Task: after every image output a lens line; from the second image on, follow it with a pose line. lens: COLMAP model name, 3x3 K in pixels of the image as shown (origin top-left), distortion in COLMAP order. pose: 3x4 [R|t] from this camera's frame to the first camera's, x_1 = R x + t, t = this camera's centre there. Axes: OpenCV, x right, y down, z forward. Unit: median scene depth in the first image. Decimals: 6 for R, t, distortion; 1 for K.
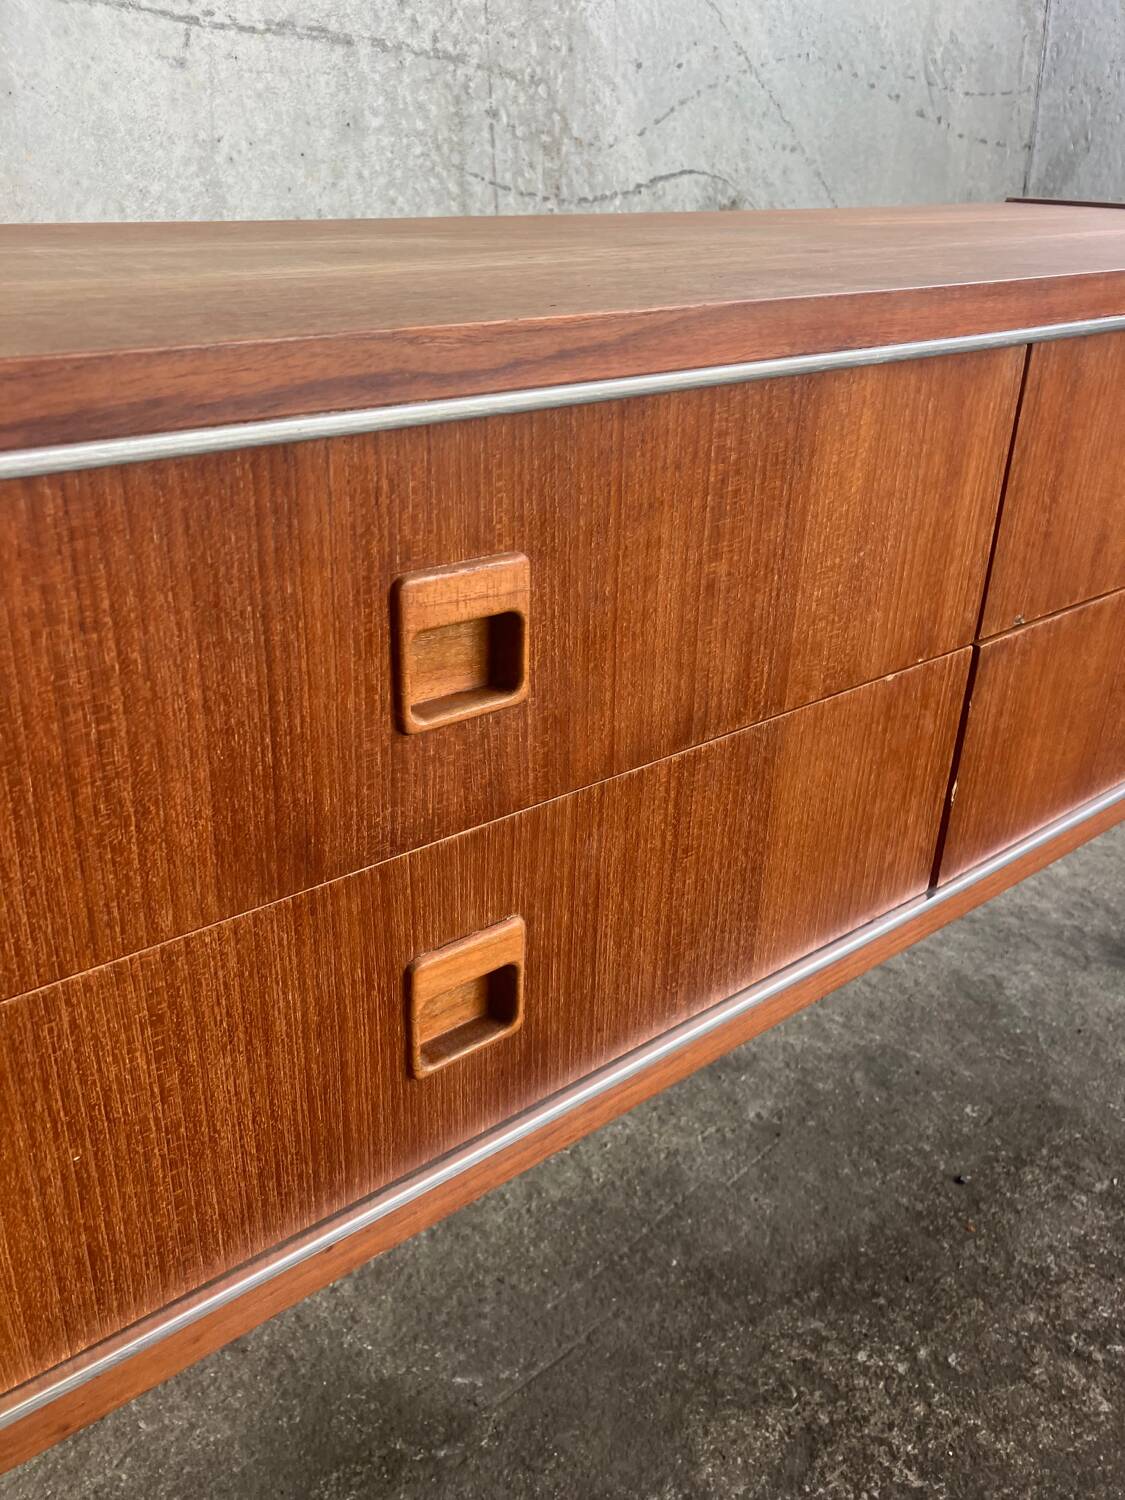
lens RADIAL K [[1247.7, 0, 556.4], [0, 1247.7, 760.9], [0, 0, 1]] dist [0.014994, -0.000861]
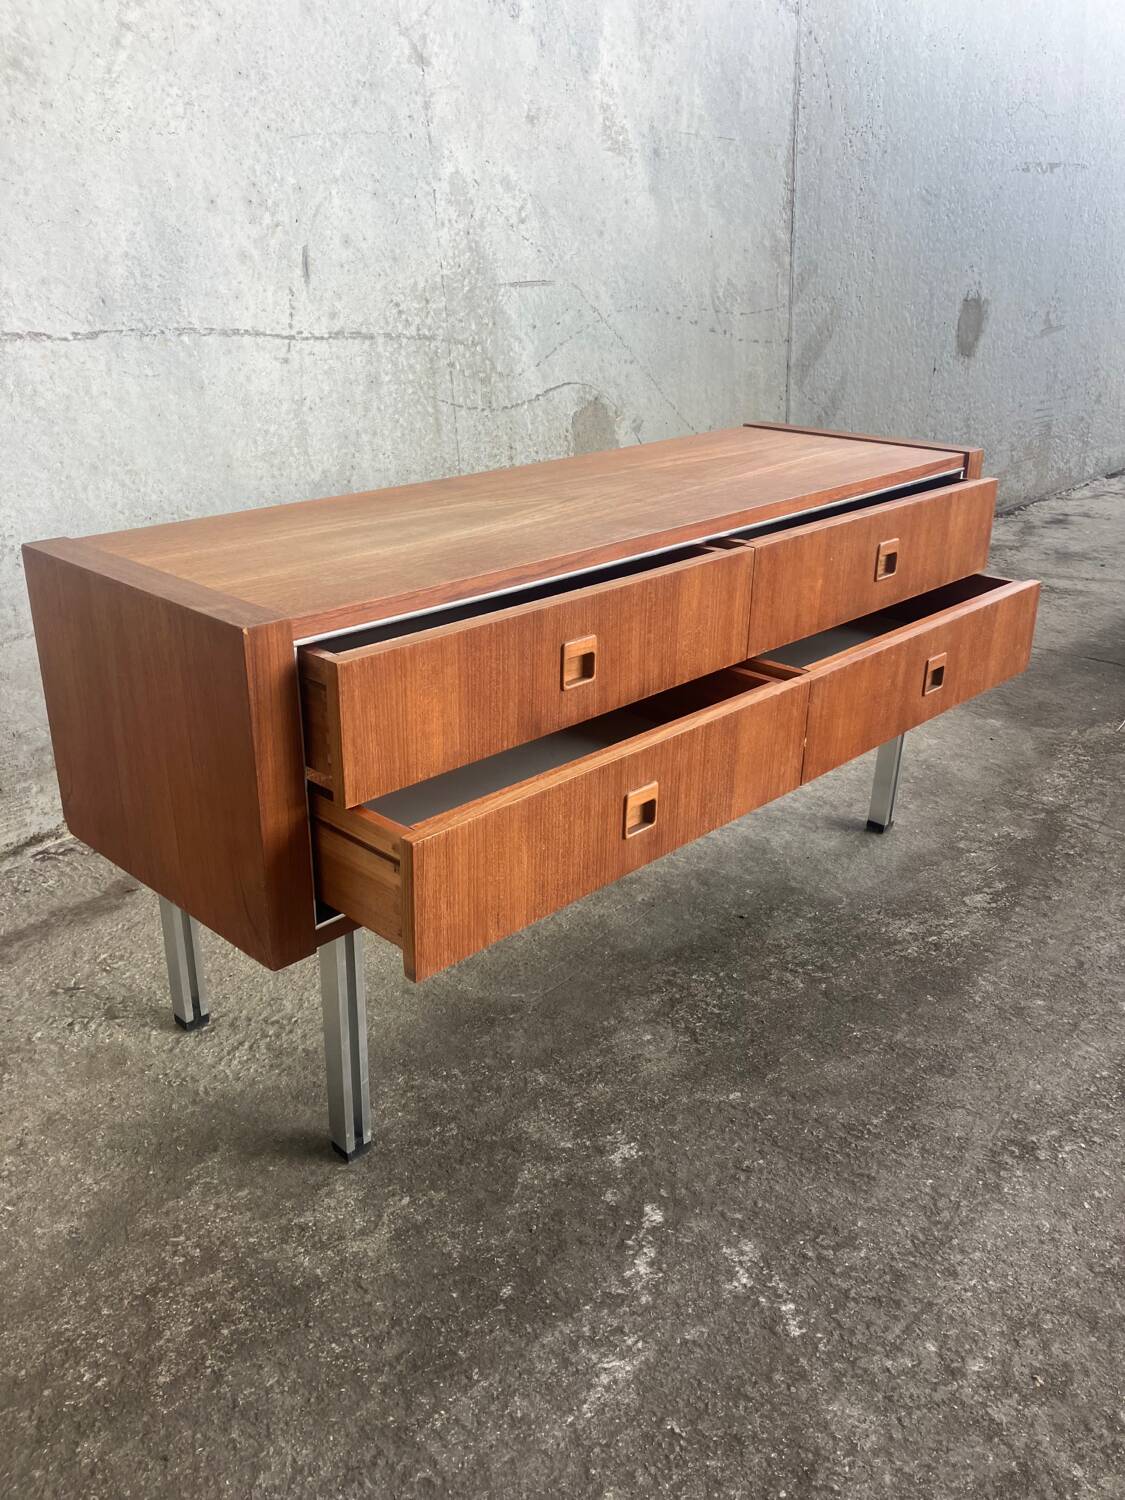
lens RADIAL K [[1244.1, 0, 549.6], [0, 1244.1, 727.8], [0, 0, 1]] dist [0.052901, -0.090903]
pose [[0.994652, -0.055351, 0.087199, -0.099179], [0.062237, 0.994983, -0.078330, 0.110749], [-0.082426, 0.083338, 0.993107, -0.670618]]
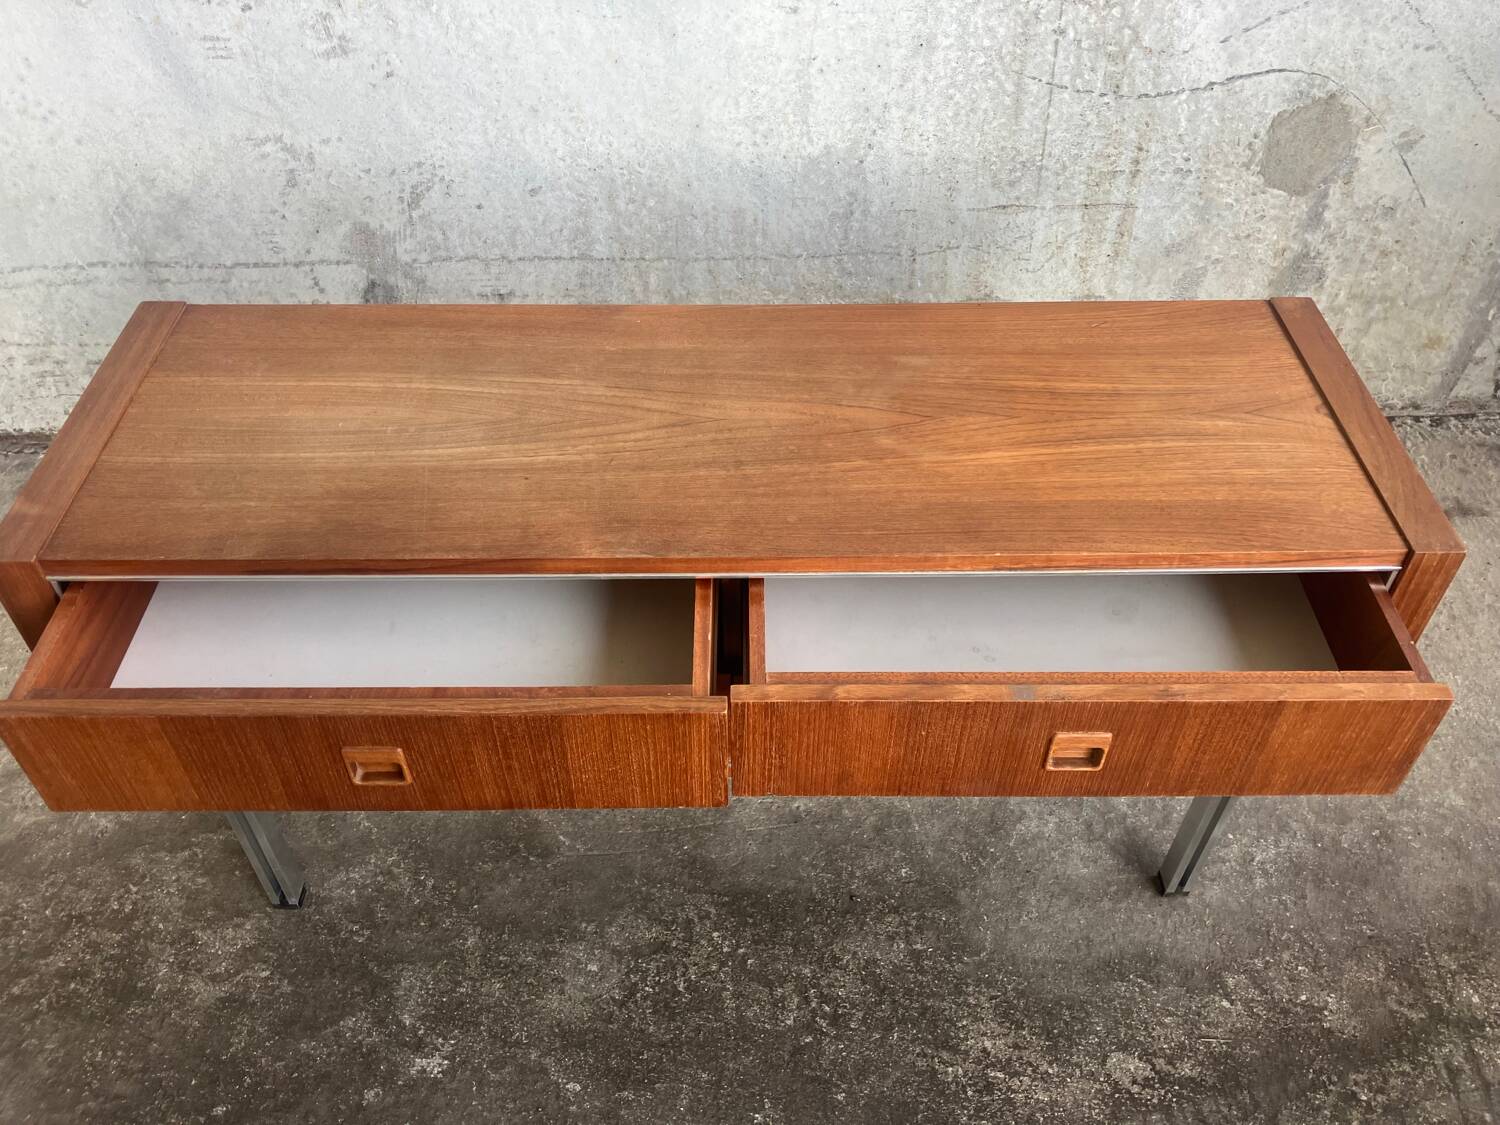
lens RADIAL K [[1241.1, 0, 757.8], [0, 1241.1, 569.1], [0, 0, 1]] dist [-0.008478, 0.051859]
pose [[0.778176, 0.423893, -0.463418, 0.545432], [-0.267524, 0.891309, 0.366060, -0.442577], [0.568219, -0.160884, 0.806997, -0.259944]]
